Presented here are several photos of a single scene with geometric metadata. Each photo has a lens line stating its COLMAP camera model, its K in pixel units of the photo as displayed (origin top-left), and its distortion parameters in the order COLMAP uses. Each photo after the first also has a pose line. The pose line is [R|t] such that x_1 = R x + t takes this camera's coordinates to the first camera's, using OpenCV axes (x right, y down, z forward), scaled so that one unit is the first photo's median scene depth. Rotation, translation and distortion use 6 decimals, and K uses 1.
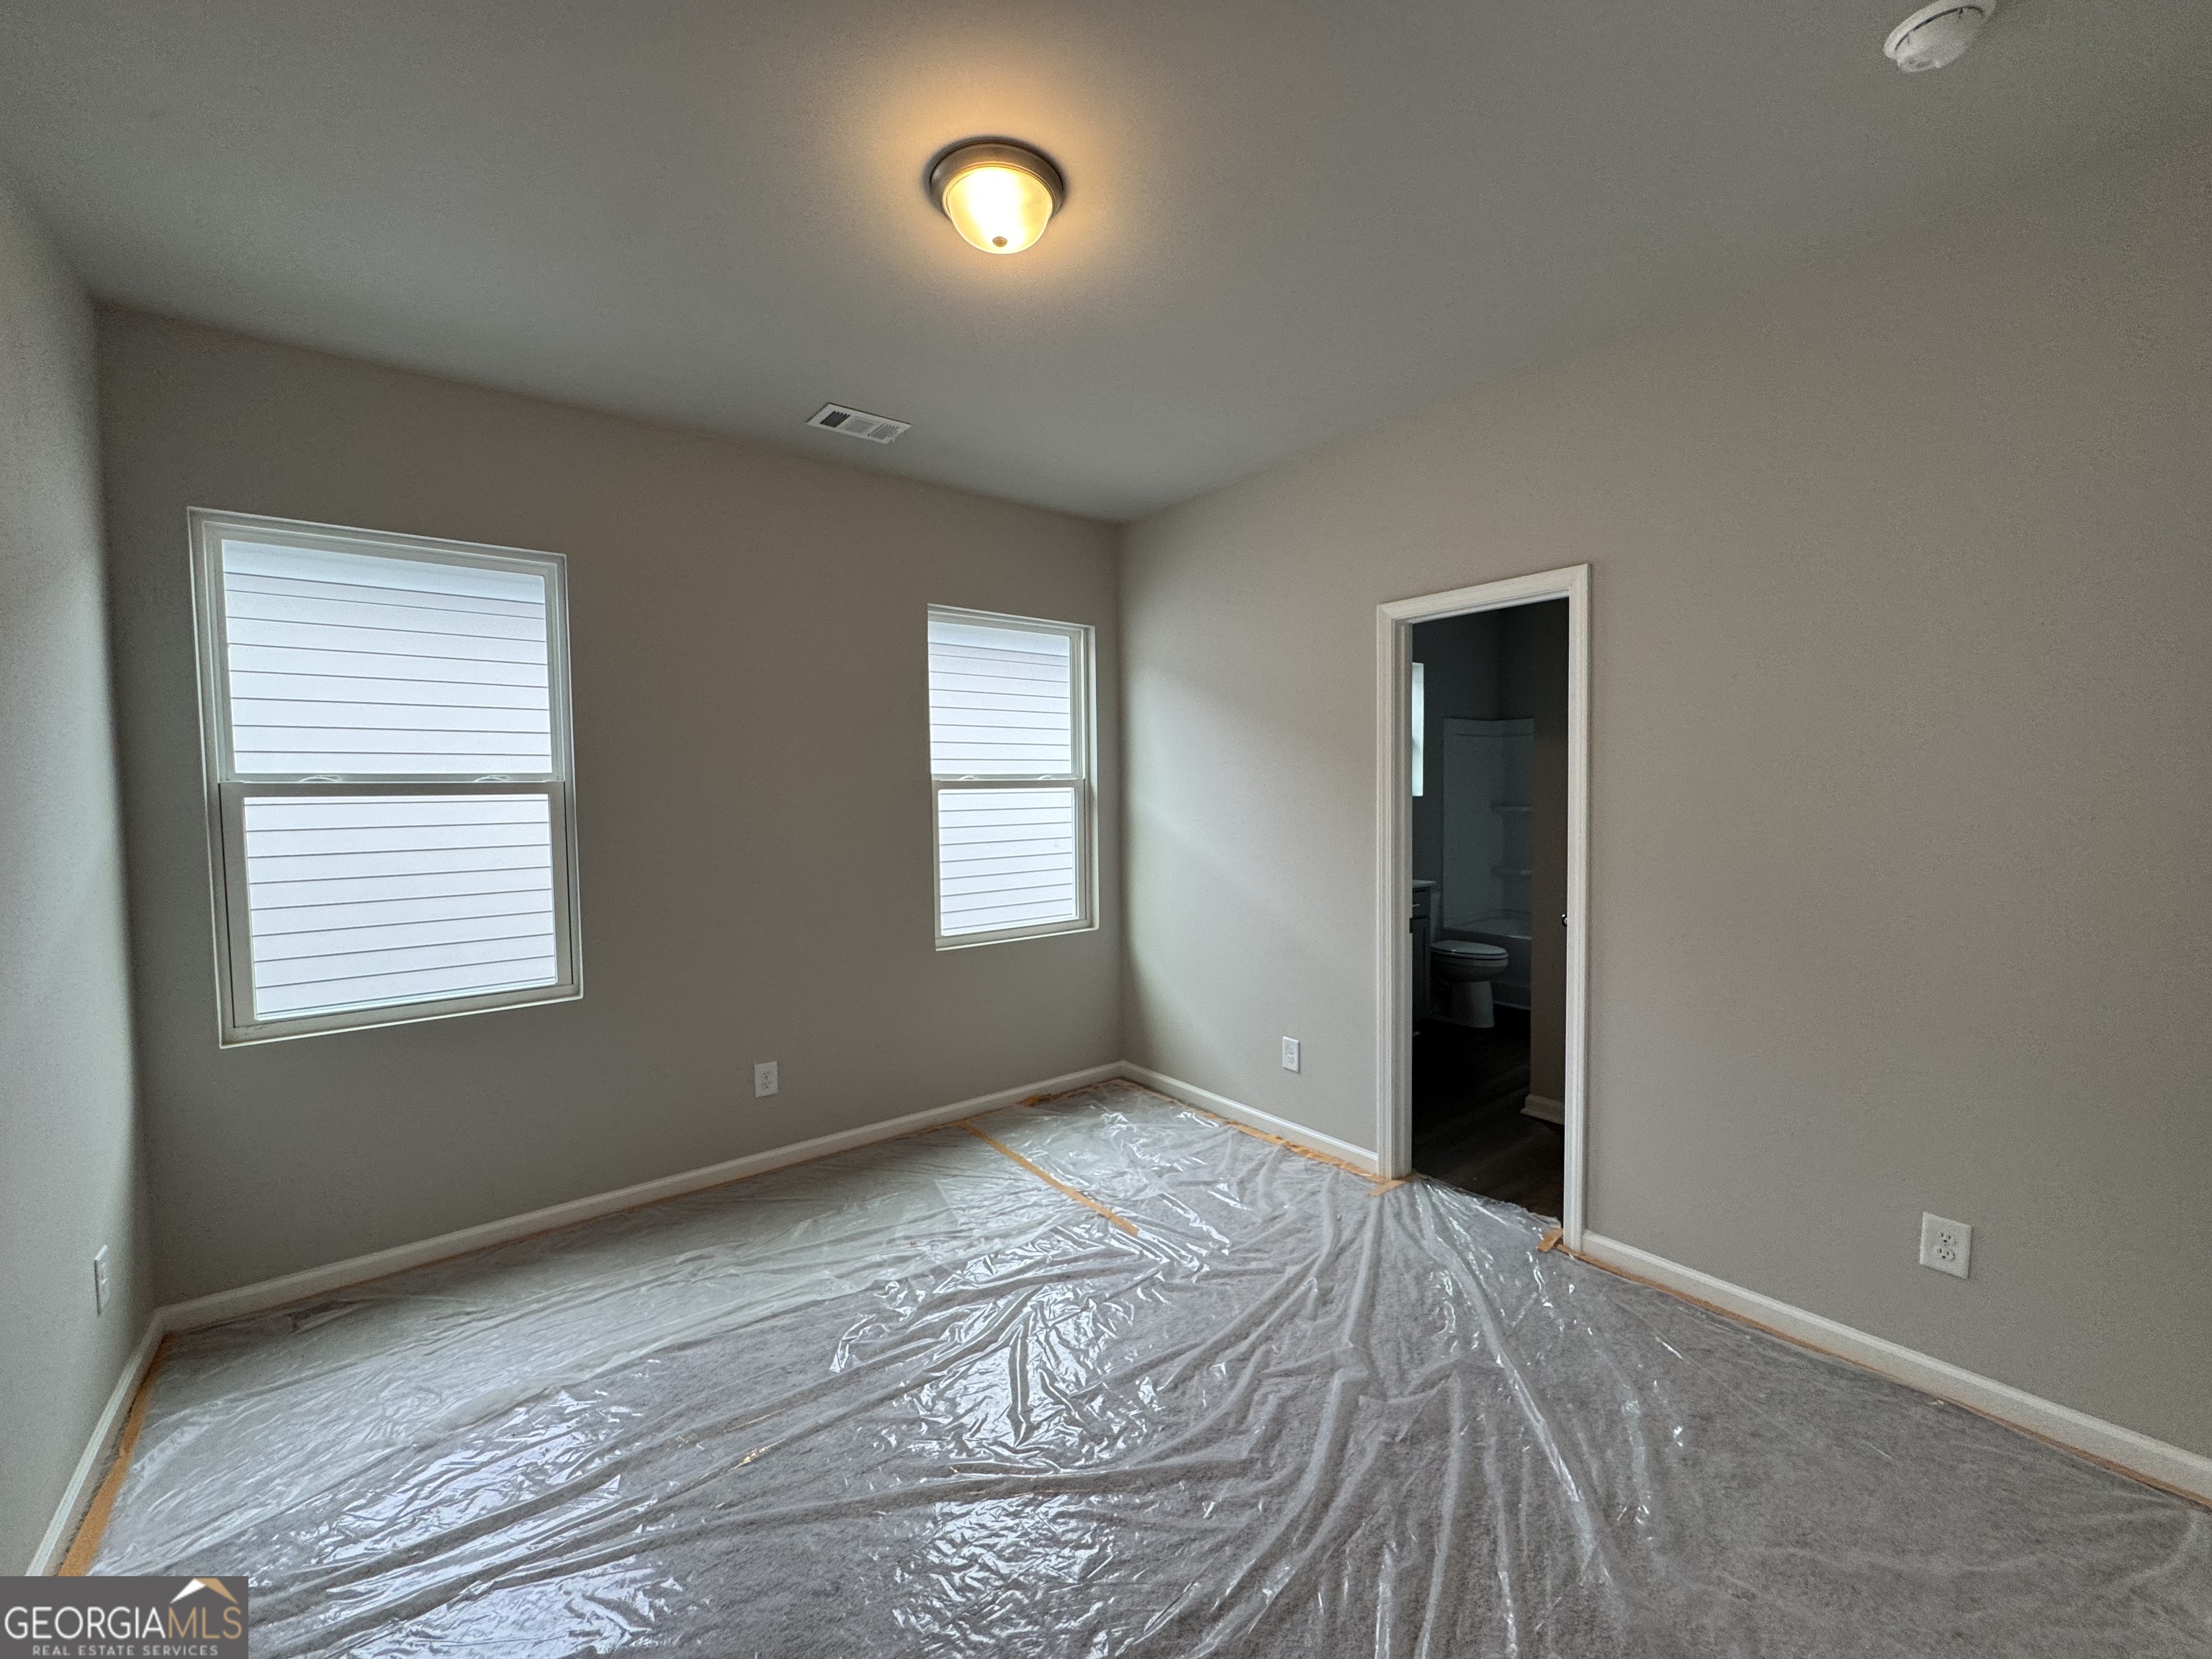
lens RADIAL K [[885.9, 0, 1110.2], [0, 885.9, 827.9], [0, 0, 1]] dist [-0.000112, 0.000122]
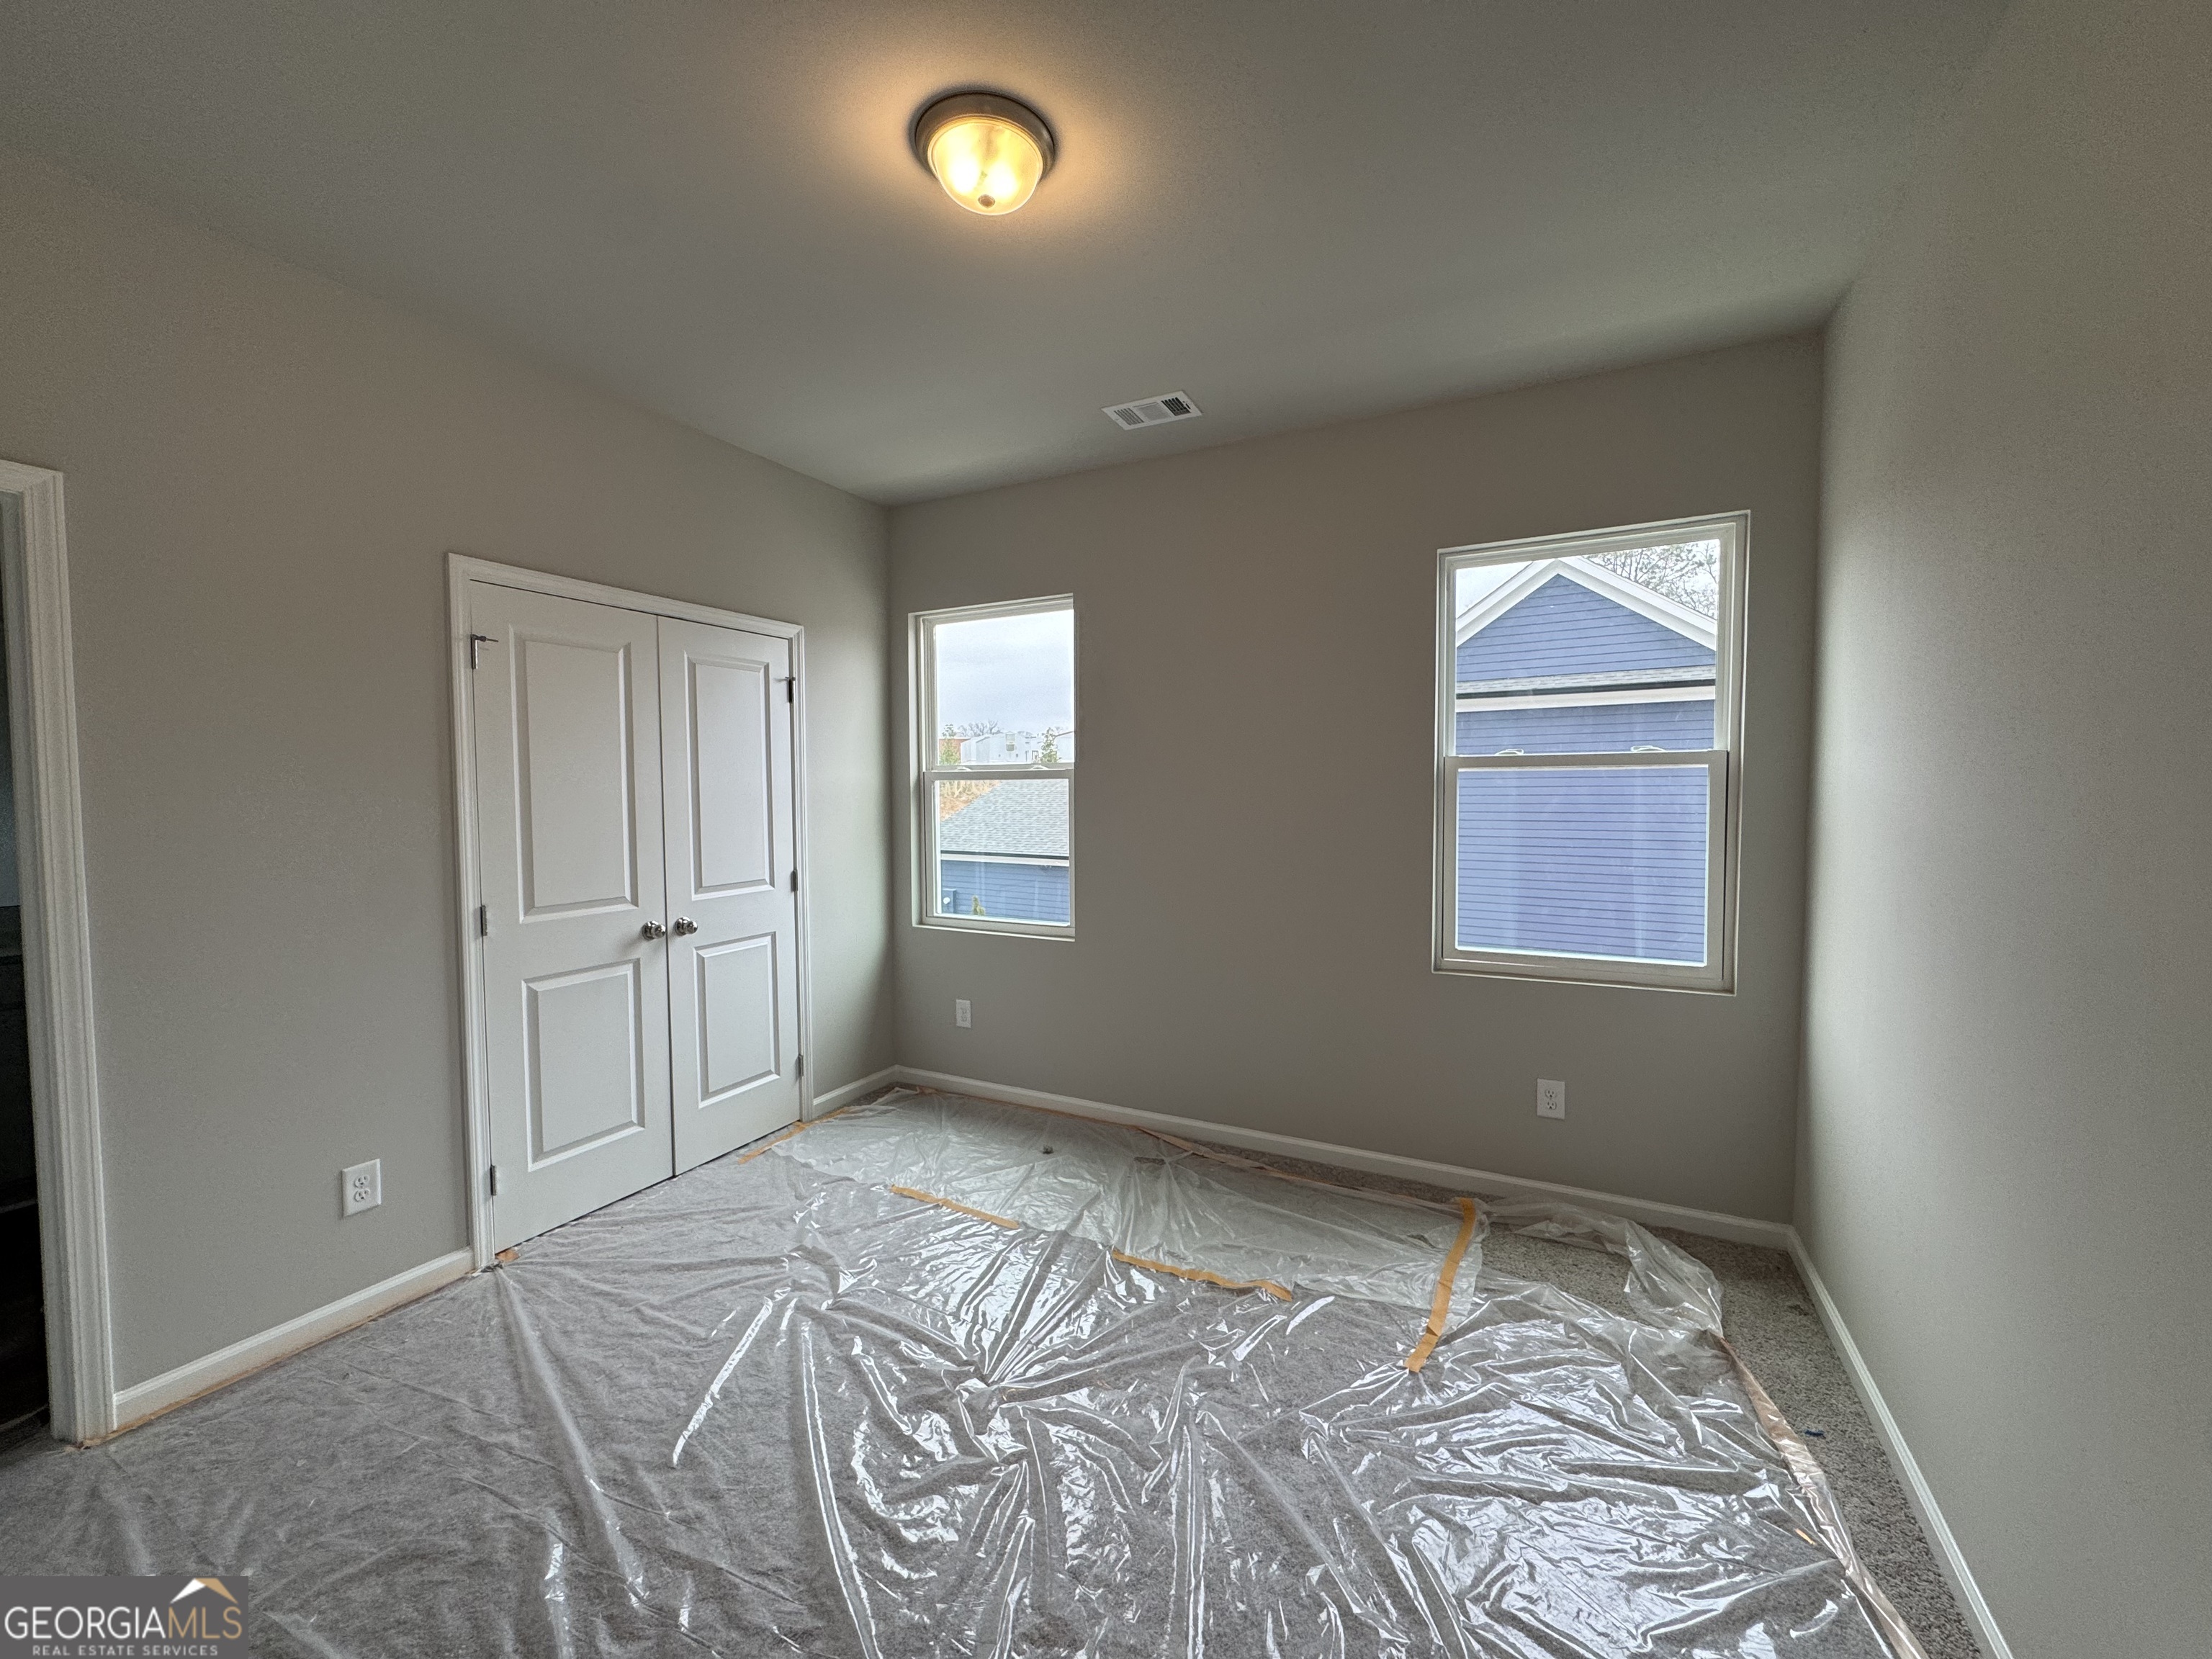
lens RADIAL K [[885.9, 0, 1110.2], [0, 885.9, 827.9], [0, 0, 1]] dist [-0.000112, 0.000122]
pose [[0.407969, 0.044950, -0.911889, 0.582356], [-0.038181, 0.998754, 0.032150, -0.008554], [0.912197, 0.021700, 0.409177, 0.529346]]
